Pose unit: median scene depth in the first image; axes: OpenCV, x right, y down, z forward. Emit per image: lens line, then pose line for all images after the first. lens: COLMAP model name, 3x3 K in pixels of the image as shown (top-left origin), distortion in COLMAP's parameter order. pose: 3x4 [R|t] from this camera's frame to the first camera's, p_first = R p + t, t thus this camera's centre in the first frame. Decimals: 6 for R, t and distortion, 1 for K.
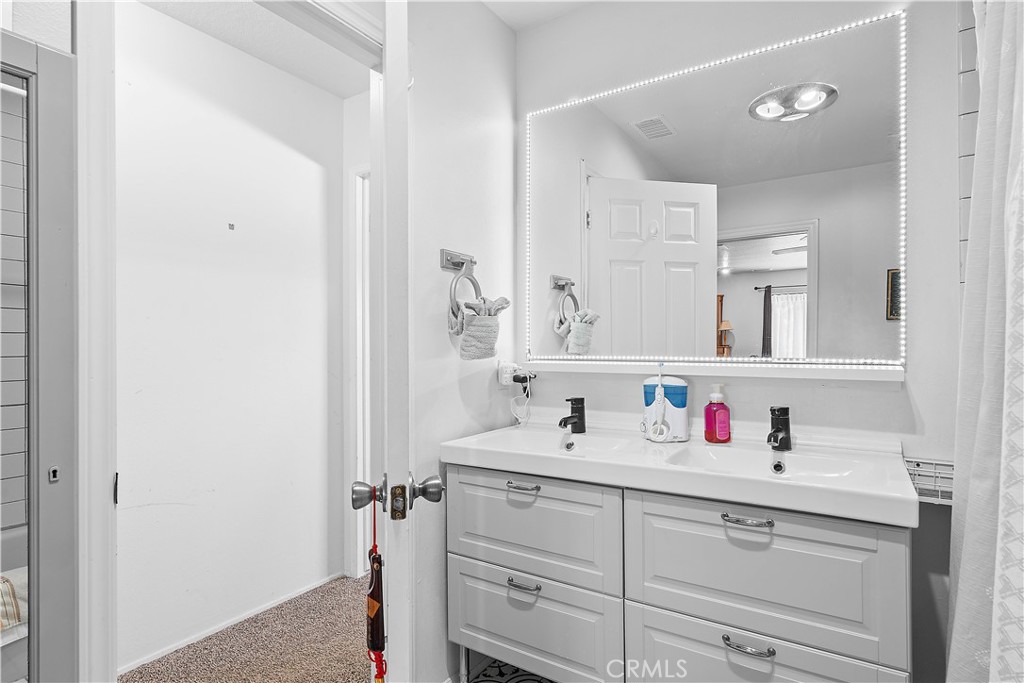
lens RADIAL K [[529.4, 0, 510.6], [0, 529.4, 347.8], [0, 0, 1]] dist [0.000031, 0.000201]
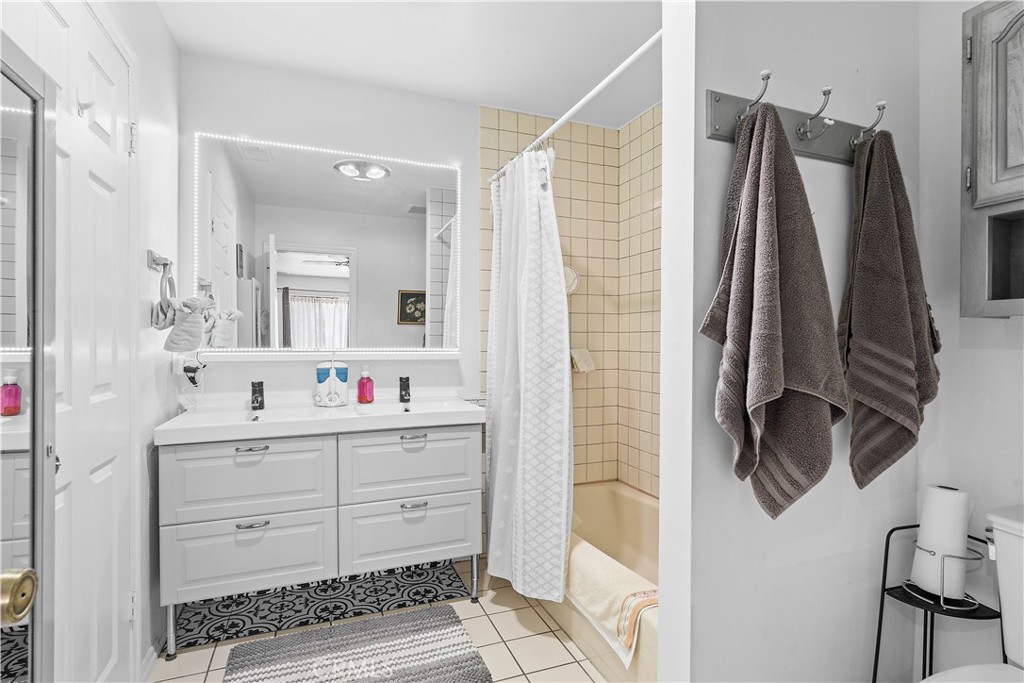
lens RADIAL K [[504.0, 0, 515.3], [0, 504.0, 344.6], [0, 0, 1]] dist [-0.000147, -0.000050]
pose [[0.589042, -0.002432, 0.808099, -0.537631], [-0.001883, 0.999989, 0.004383, 0.000698], [-0.808100, -0.004104, 0.589031, -0.217983]]
